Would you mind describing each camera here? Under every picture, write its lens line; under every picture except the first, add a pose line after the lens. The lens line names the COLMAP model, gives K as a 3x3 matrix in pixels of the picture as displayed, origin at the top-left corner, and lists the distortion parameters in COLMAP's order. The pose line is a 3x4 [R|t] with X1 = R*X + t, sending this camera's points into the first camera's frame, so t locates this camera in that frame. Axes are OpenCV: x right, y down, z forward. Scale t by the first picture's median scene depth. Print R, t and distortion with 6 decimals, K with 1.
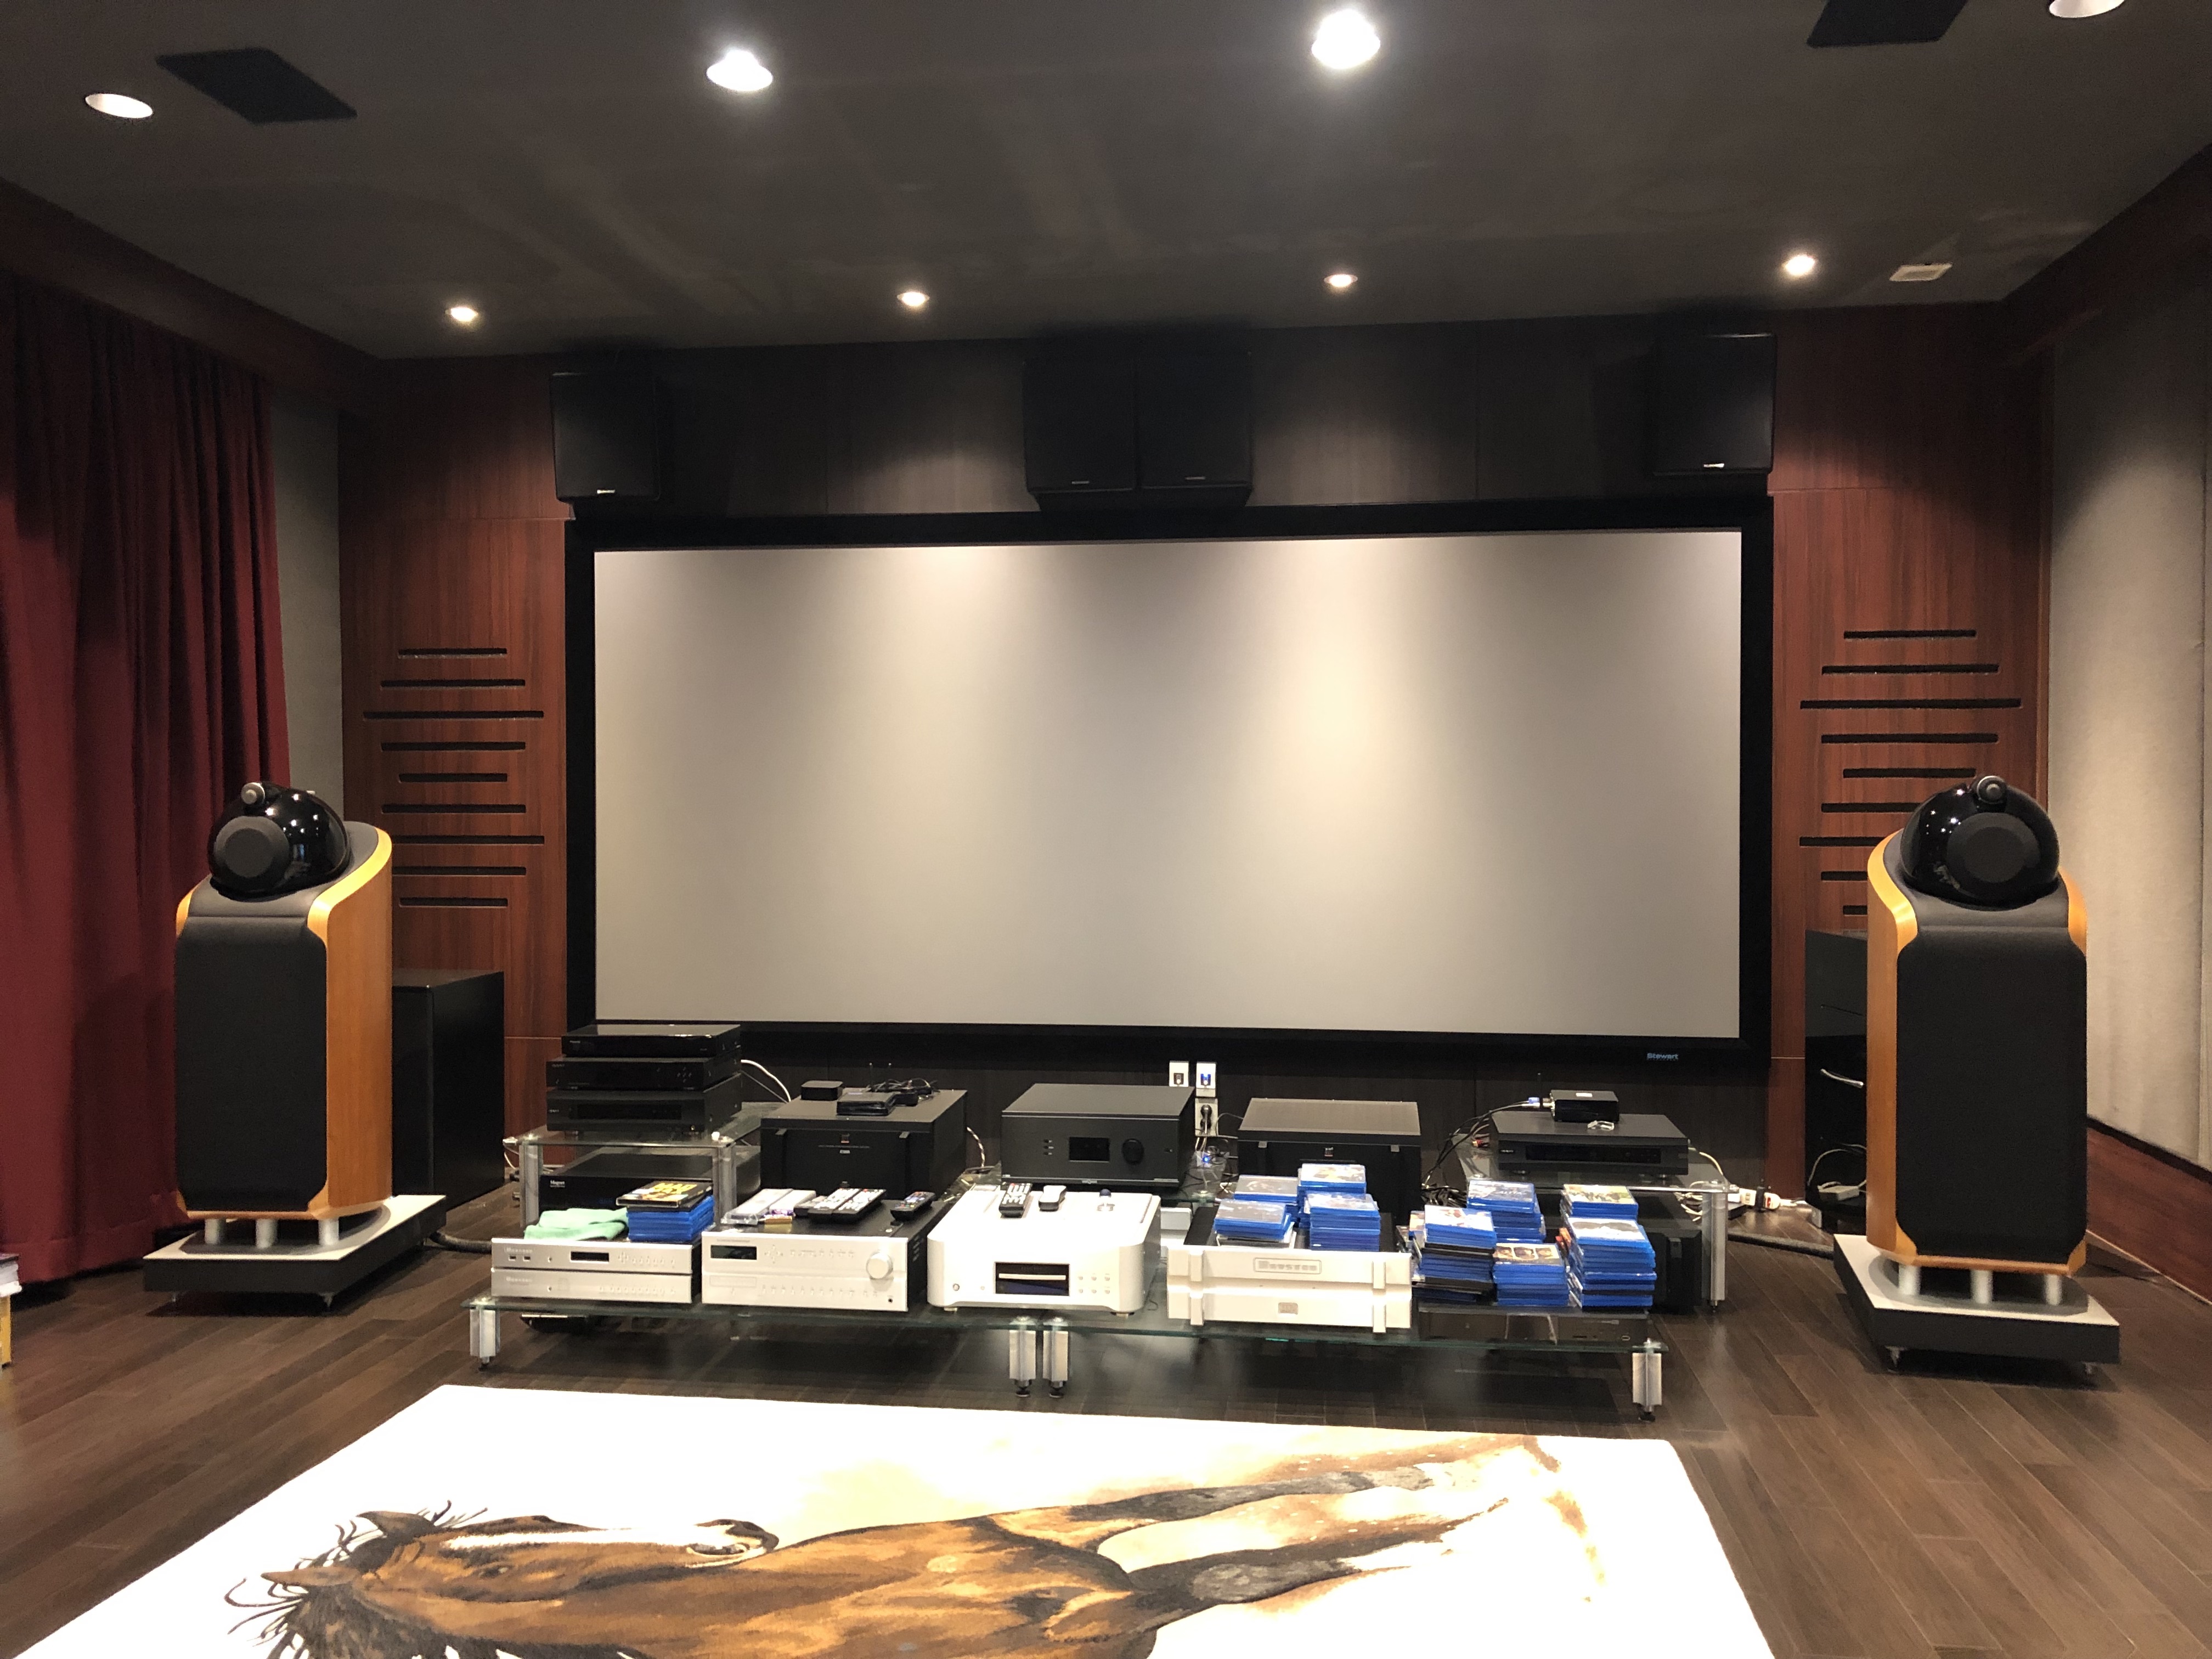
lens RADIAL K [[1814.3, 0, 1108.6], [0, 1814.3, 829.0], [0, 0, 1]] dist [0.015330, -0.008597]
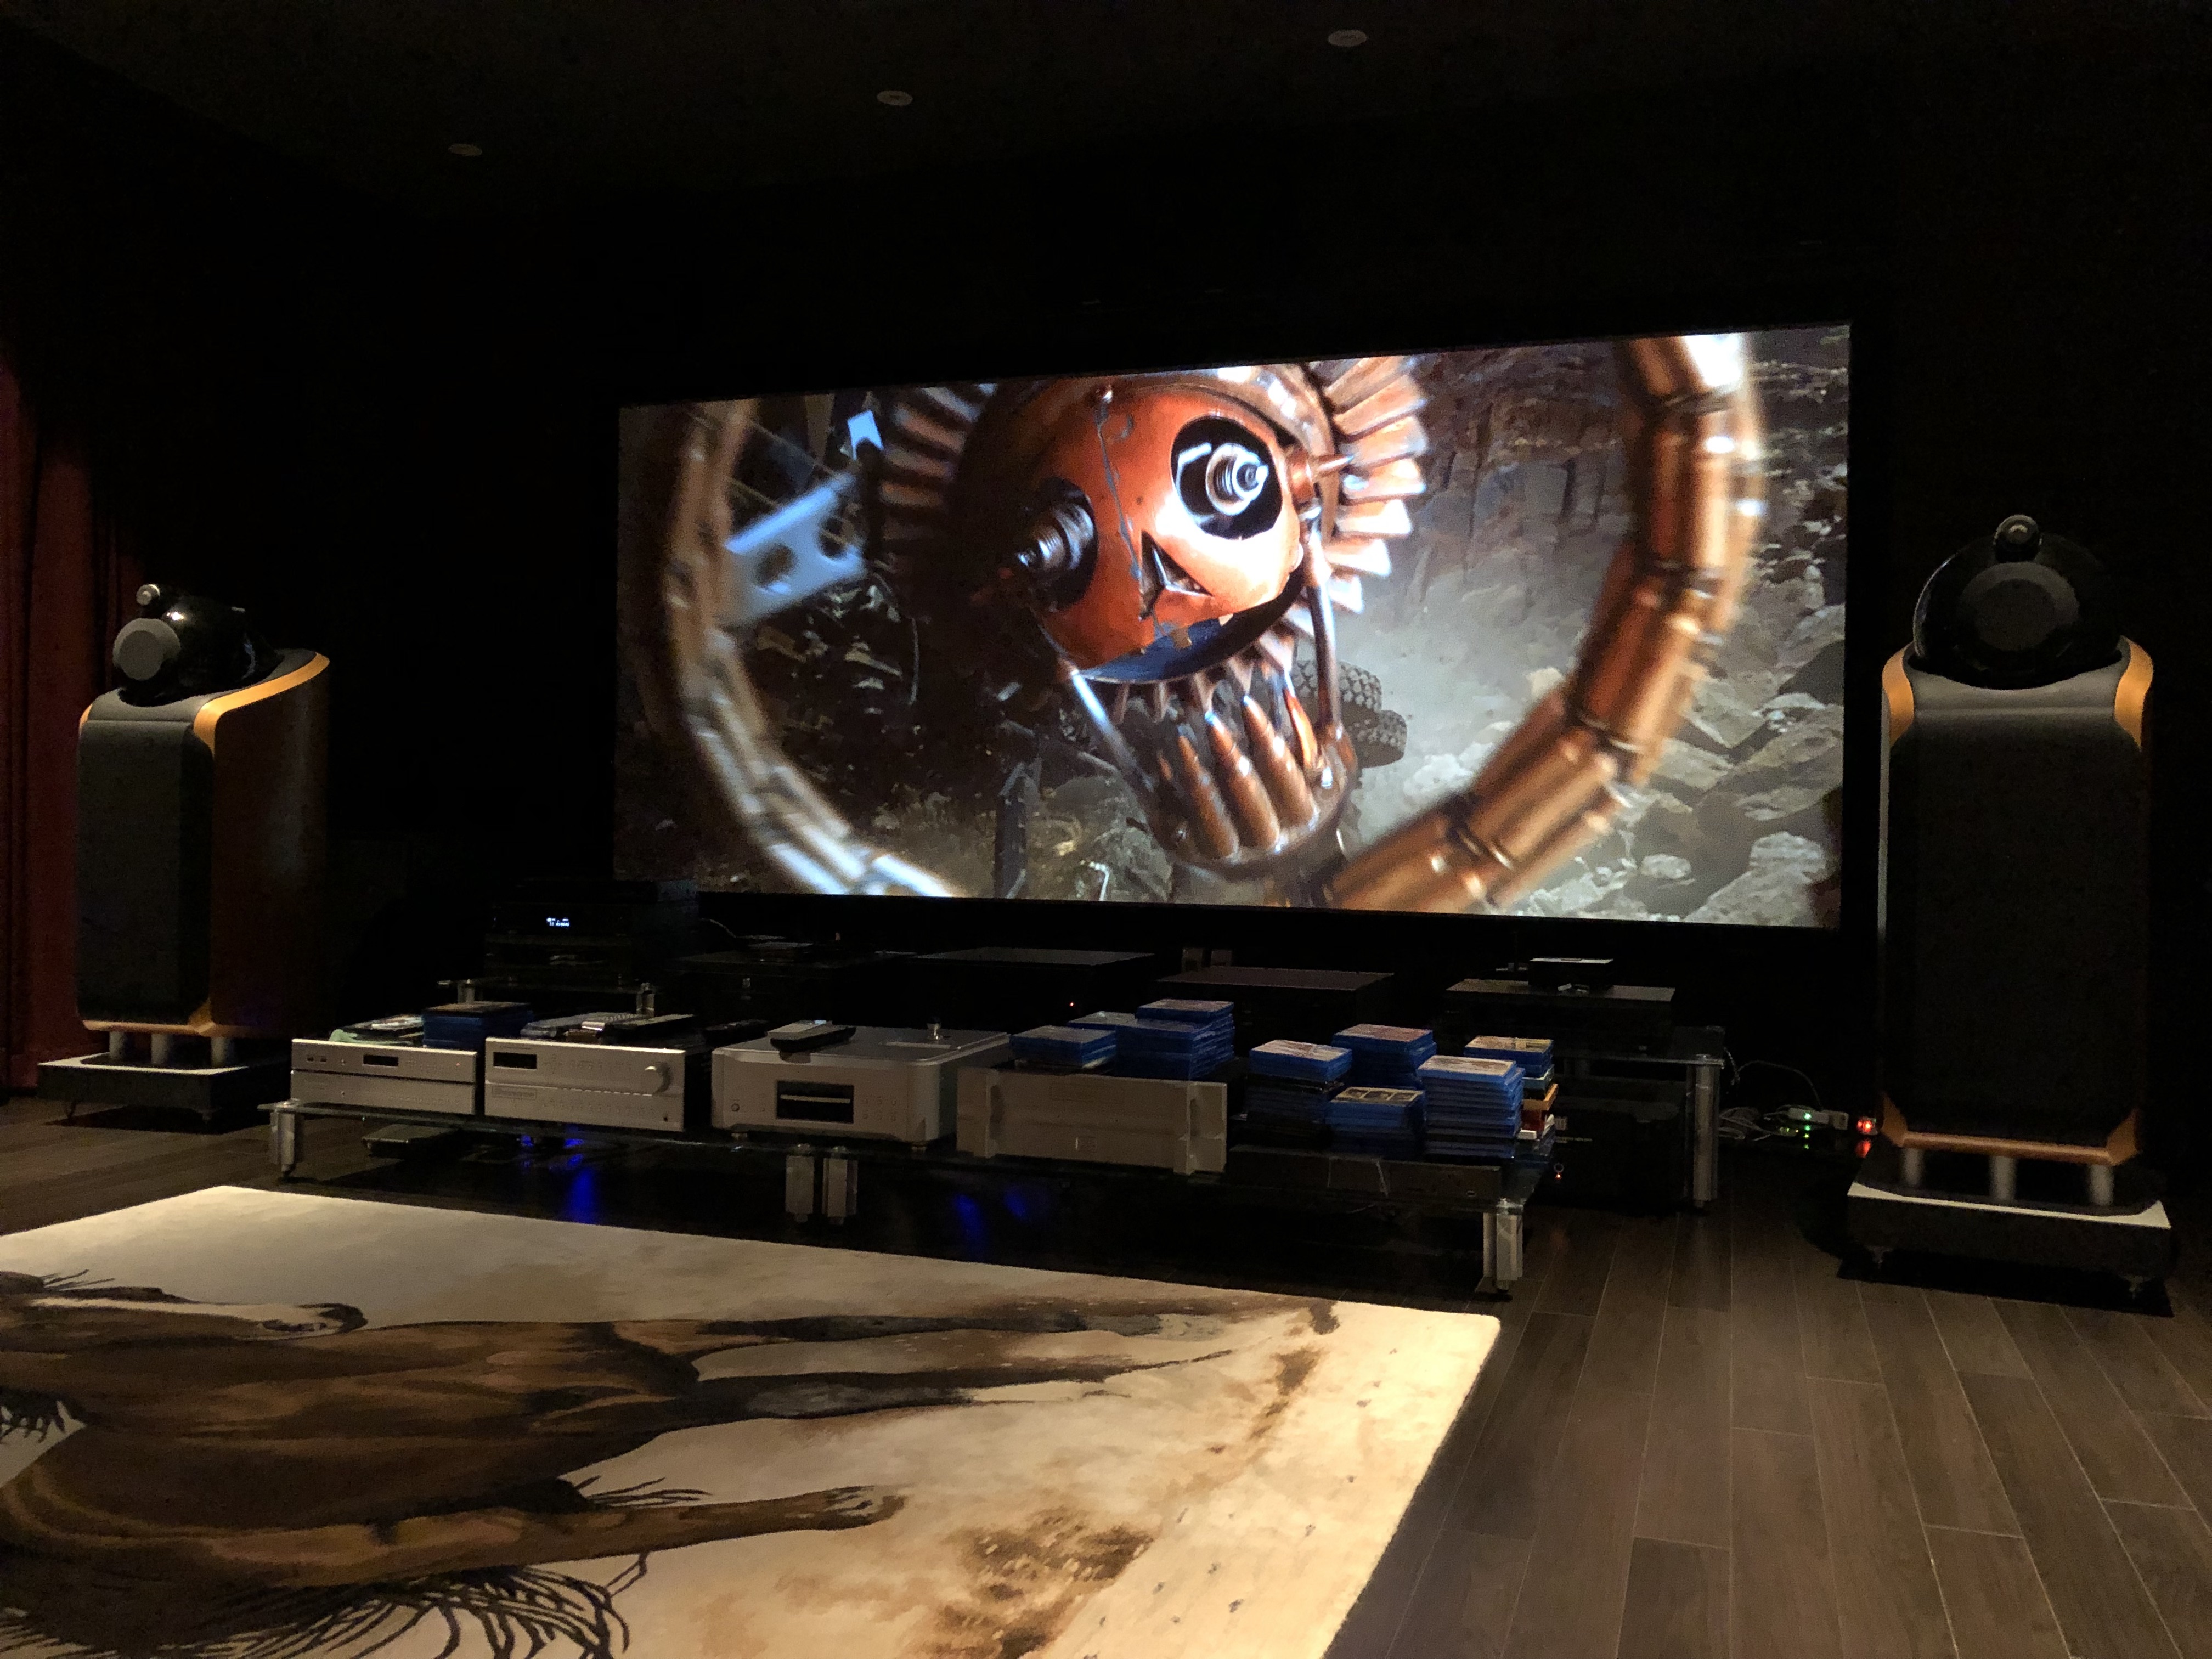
lens RADIAL K [[1814.3, 0, 1118.3], [0, 1814.3, 839.2], [0, 0, 1]] dist [0.015330, -0.008597]
pose [[0.979517, 0.017824, -0.200573, 0.265715], [-0.019463, 0.999791, -0.006204, 0.119977], [0.200420, 0.009981, 0.979659, 0.163977]]
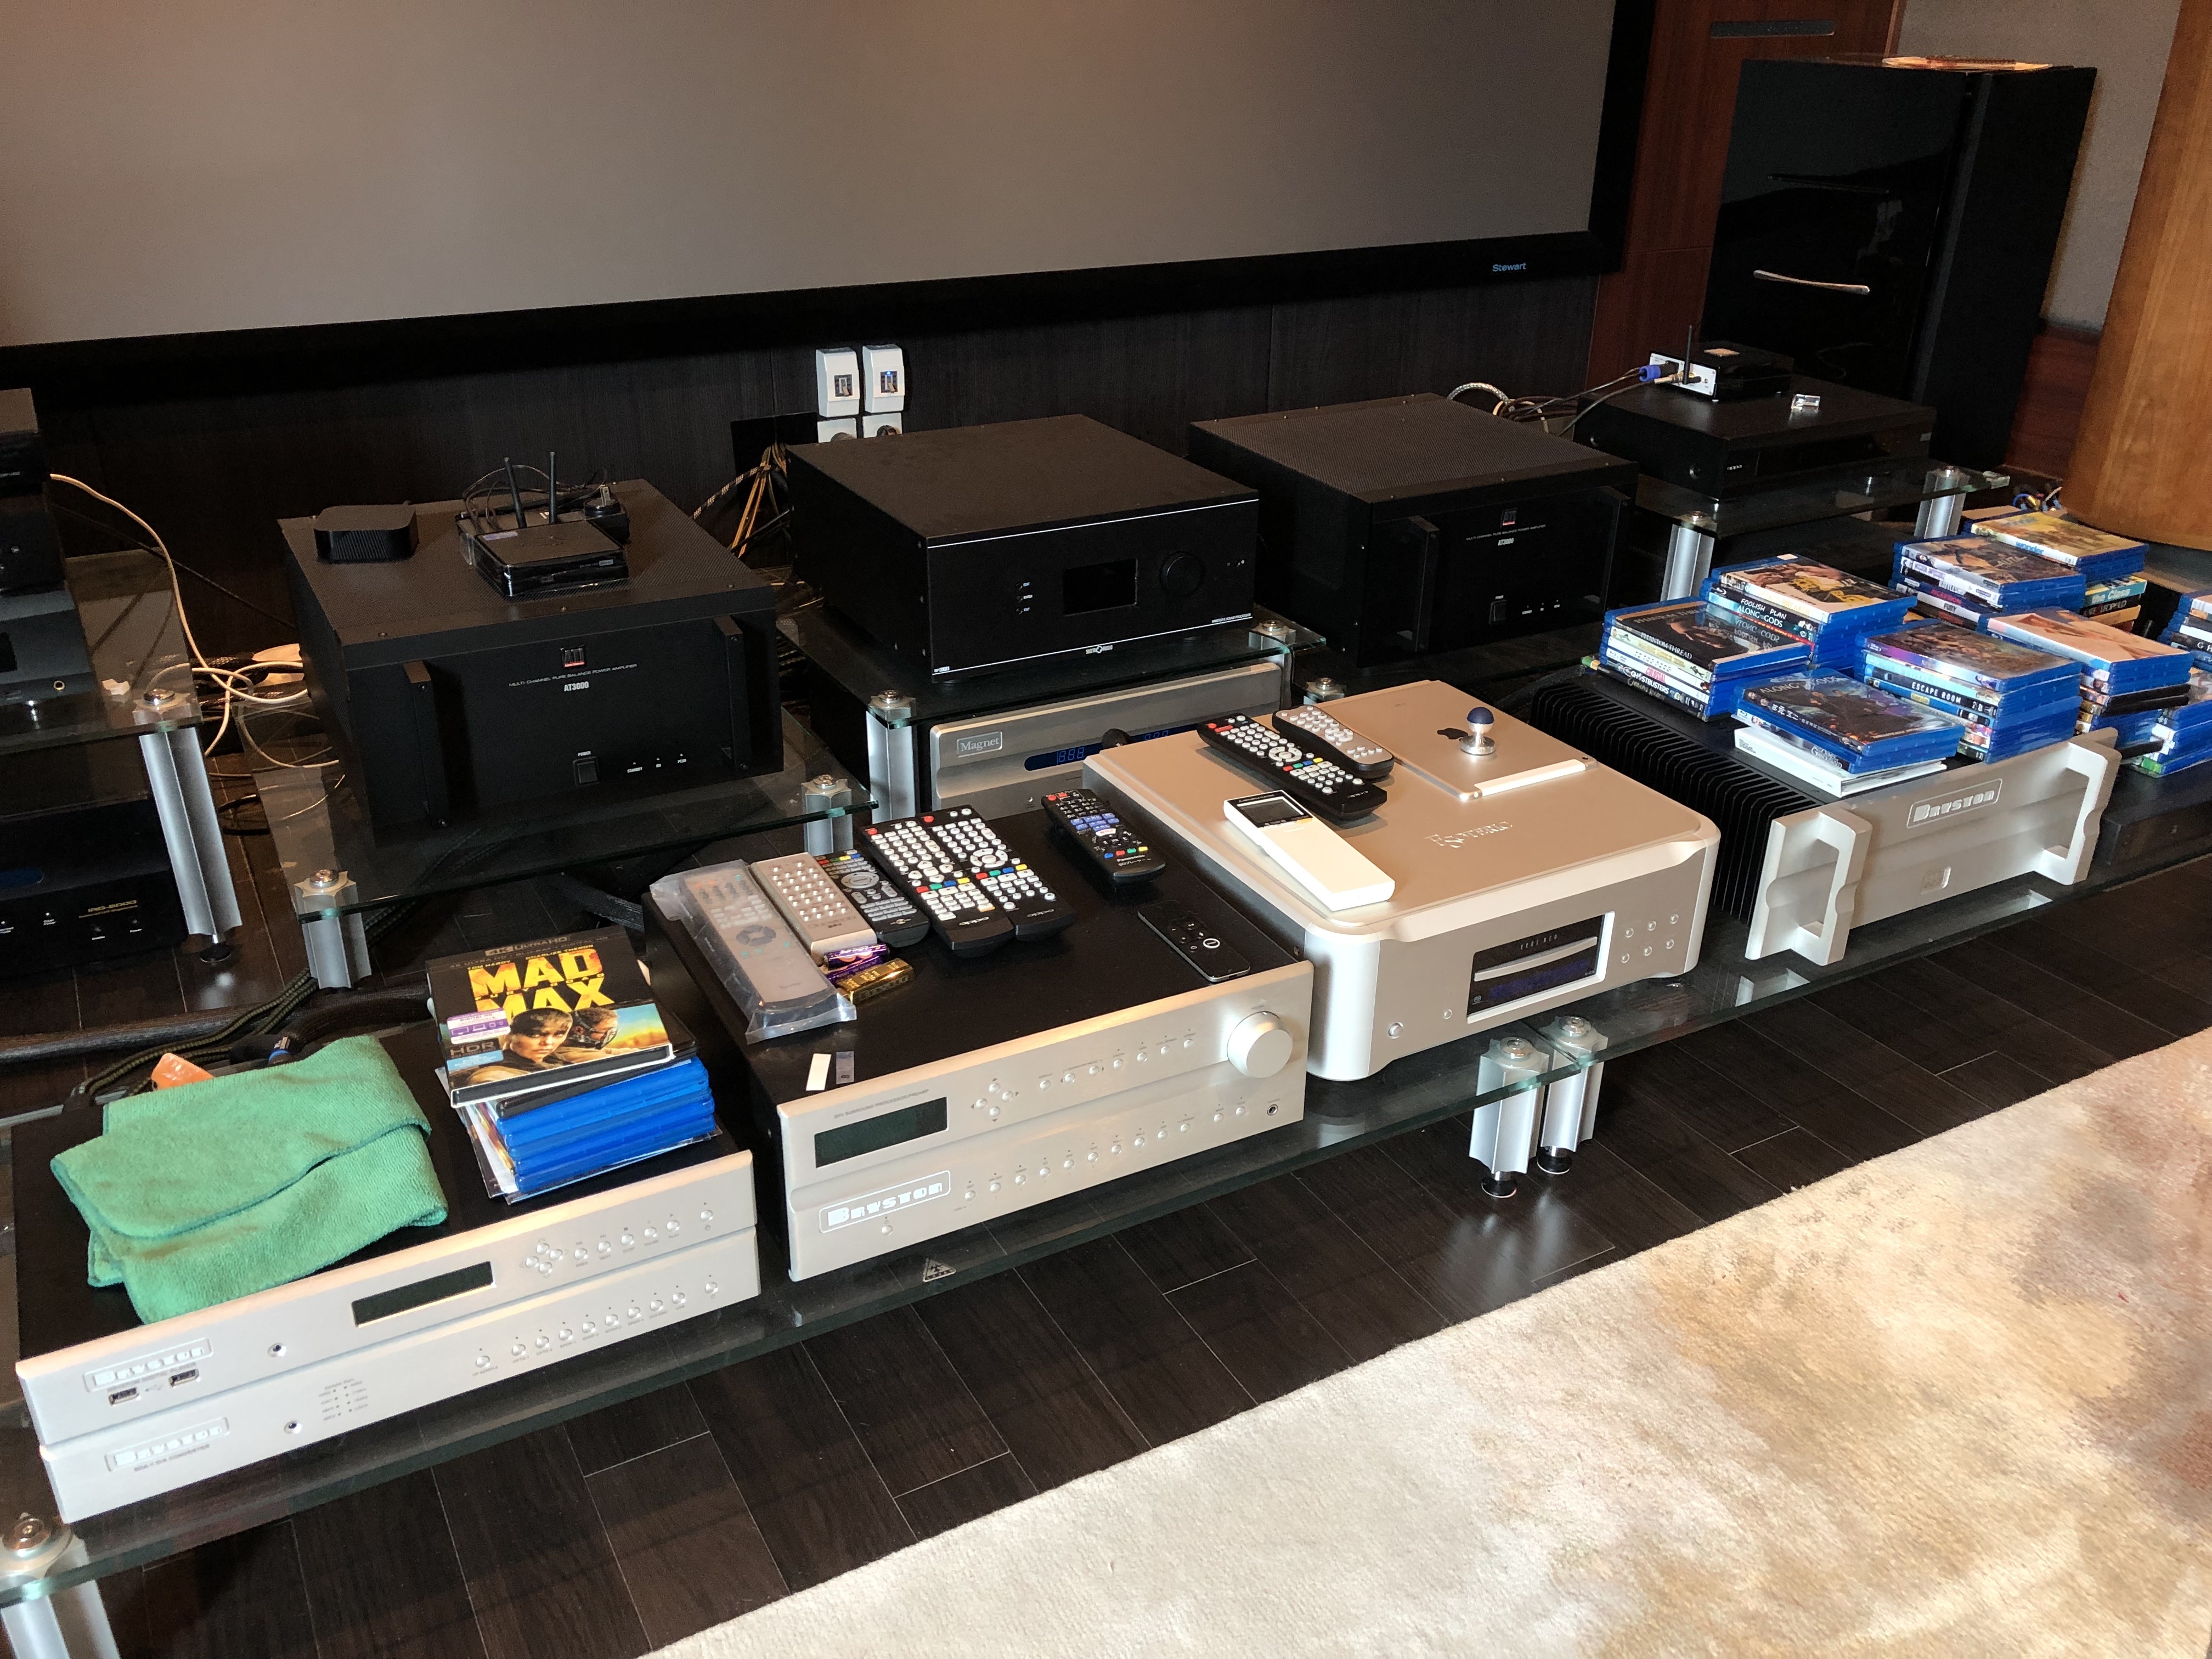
lens RADIAL K [[1814.3, 0, 1117.3], [0, 1814.3, 830.2], [0, 0, 1]] dist [0.015330, -0.008597]
pose [[0.806018, -0.249745, 0.536621, -0.332782], [-0.002367, 0.905254, 0.424863, 0.036535], [-0.591886, -0.343718, 0.729060, 0.731256]]
